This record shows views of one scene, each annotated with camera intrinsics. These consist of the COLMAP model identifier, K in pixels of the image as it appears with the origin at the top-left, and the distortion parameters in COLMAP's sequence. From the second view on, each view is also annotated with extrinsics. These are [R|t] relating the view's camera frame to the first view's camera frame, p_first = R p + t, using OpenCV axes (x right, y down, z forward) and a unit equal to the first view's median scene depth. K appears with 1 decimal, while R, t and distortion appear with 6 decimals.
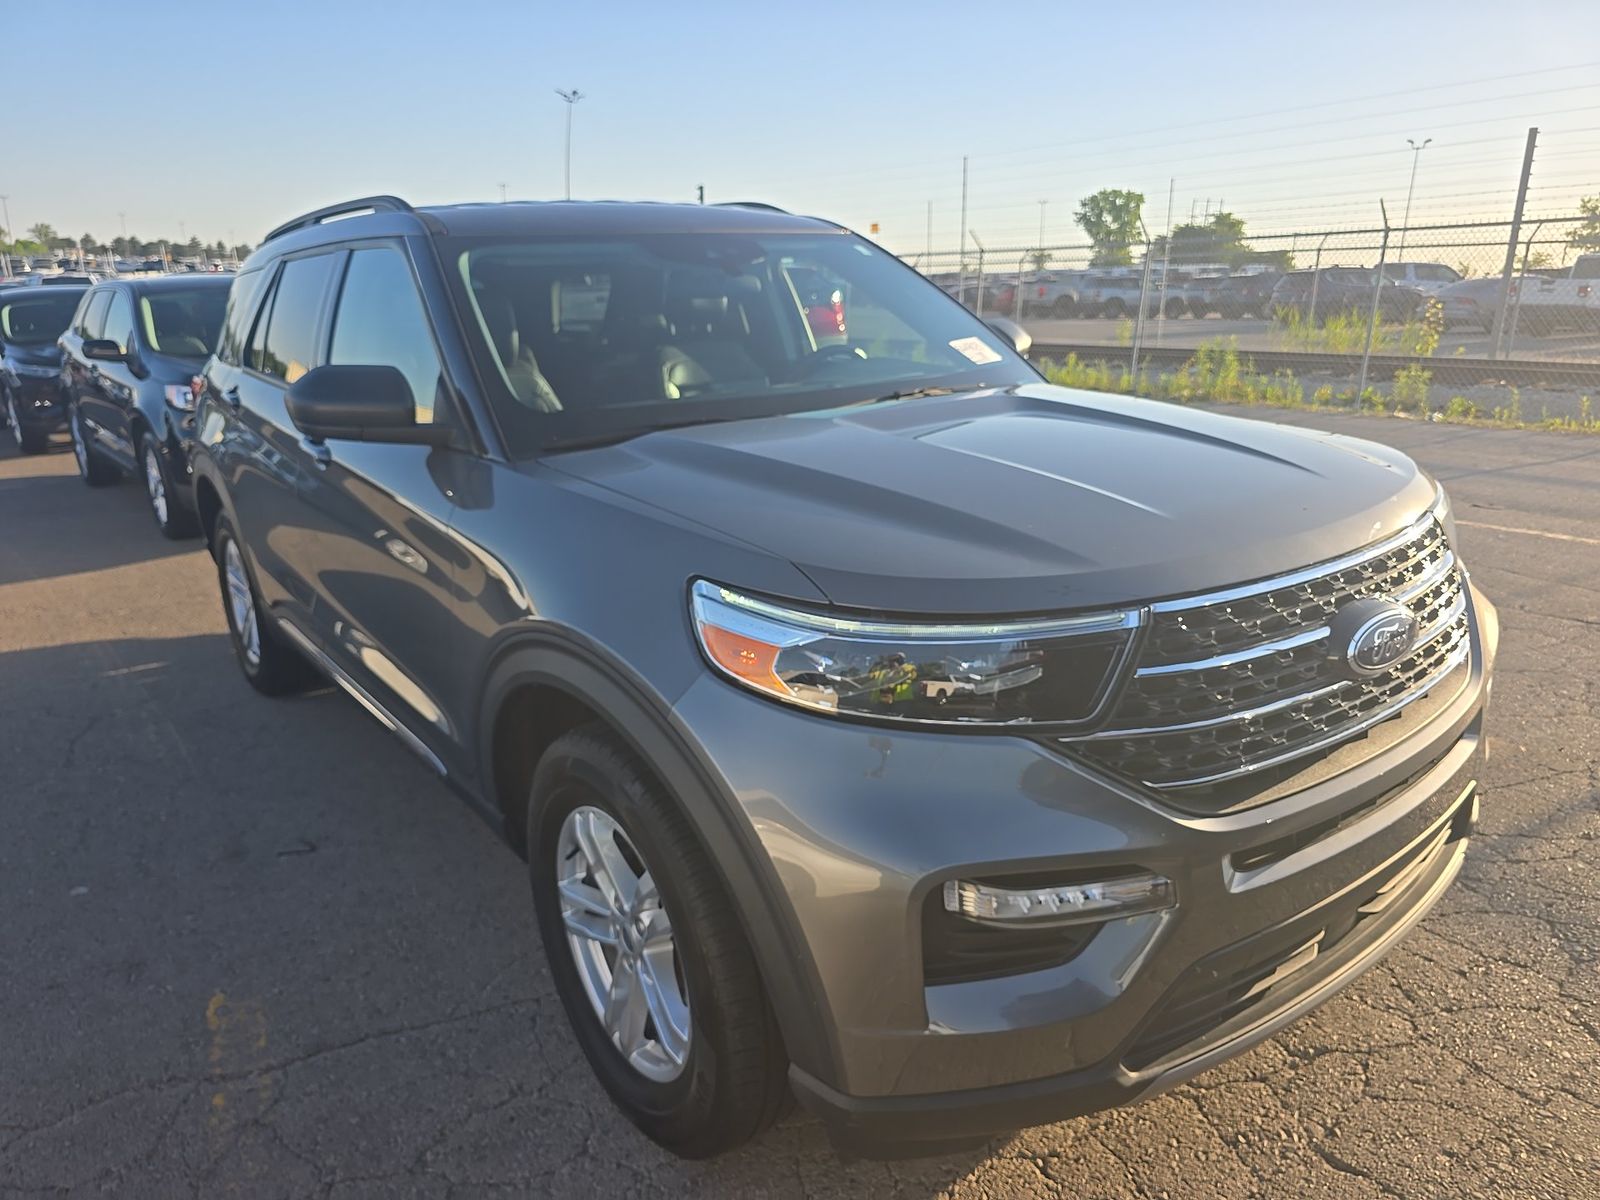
lens RADIAL K [[1088.7, 0, 792.6], [0, 1088.7, 599.6], [0, 0, 1]] dist [0.028949, -0.028889]
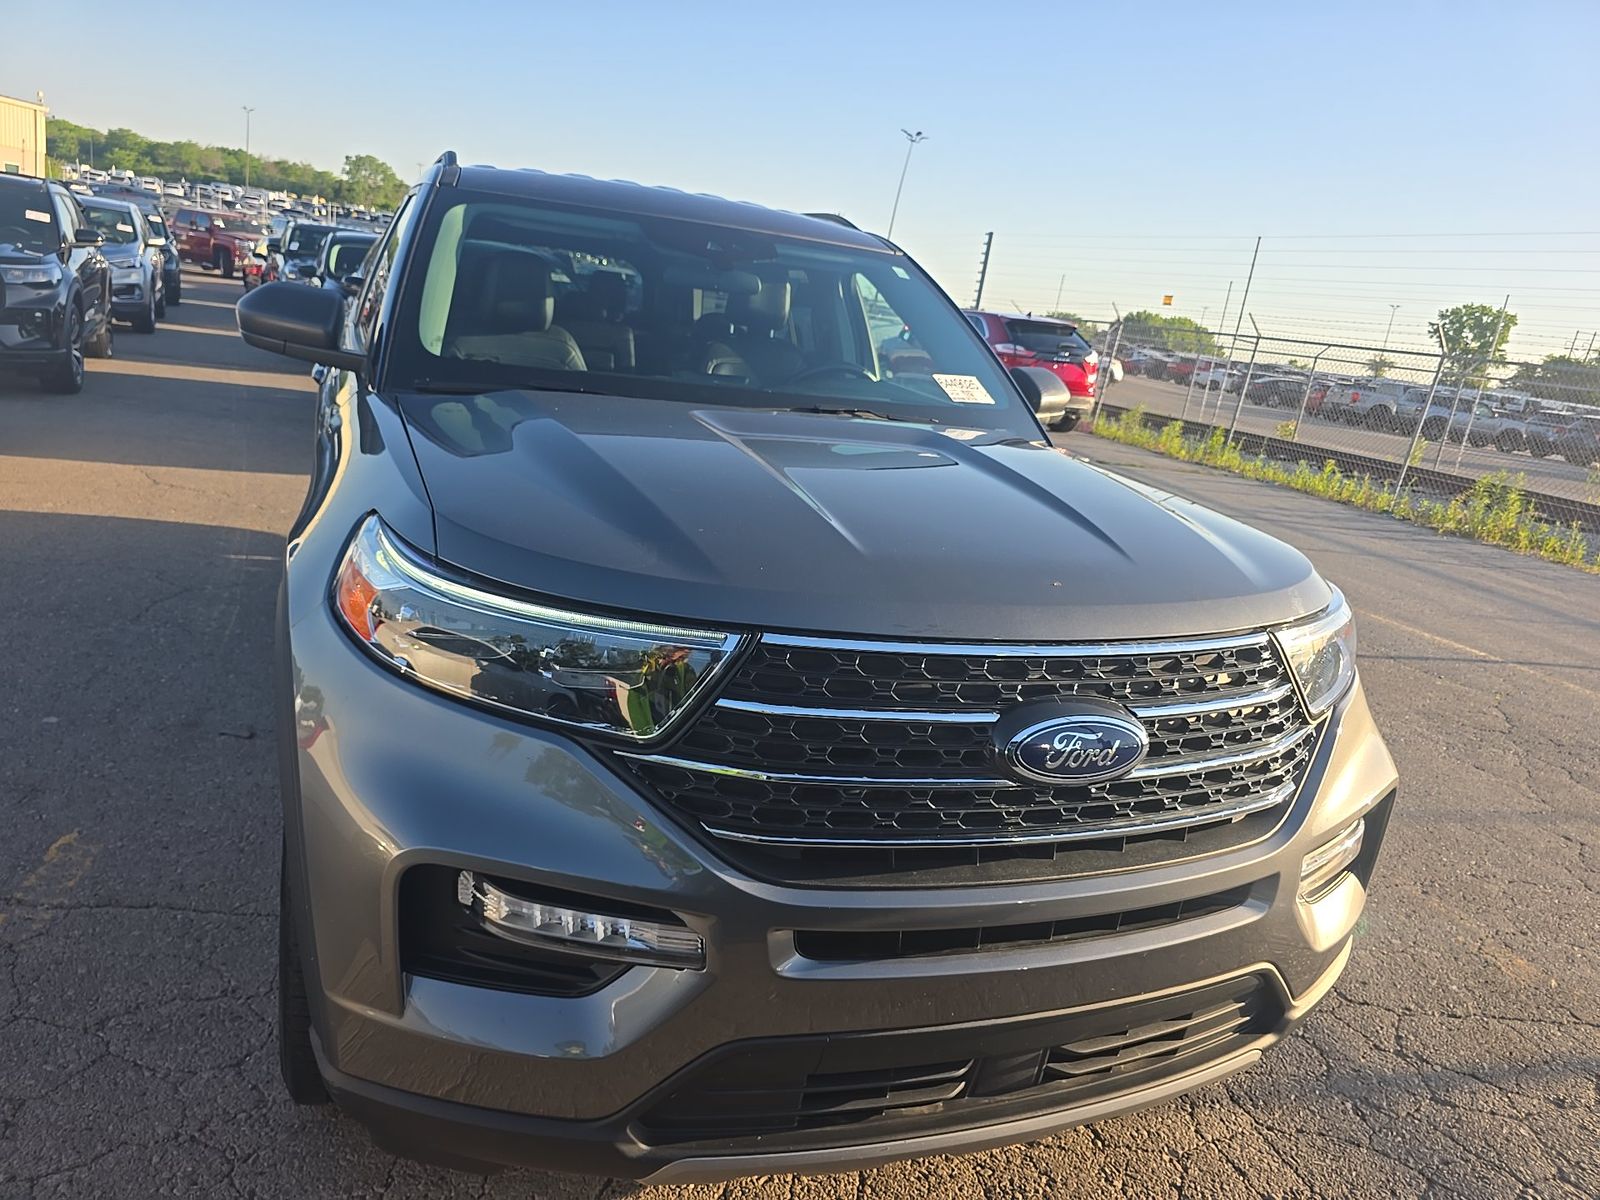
lens RADIAL K [[1088.7, 0, 799.2], [0, 1088.7, 595.4], [0, 0, 1]] dist [0.028949, -0.028889]
pose [[0.950081, 0.212865, -0.228109, 0.264669], [-0.221907, 0.974961, -0.014446, -0.009404], [0.219323, 0.064344, 0.973528, 0.064457]]
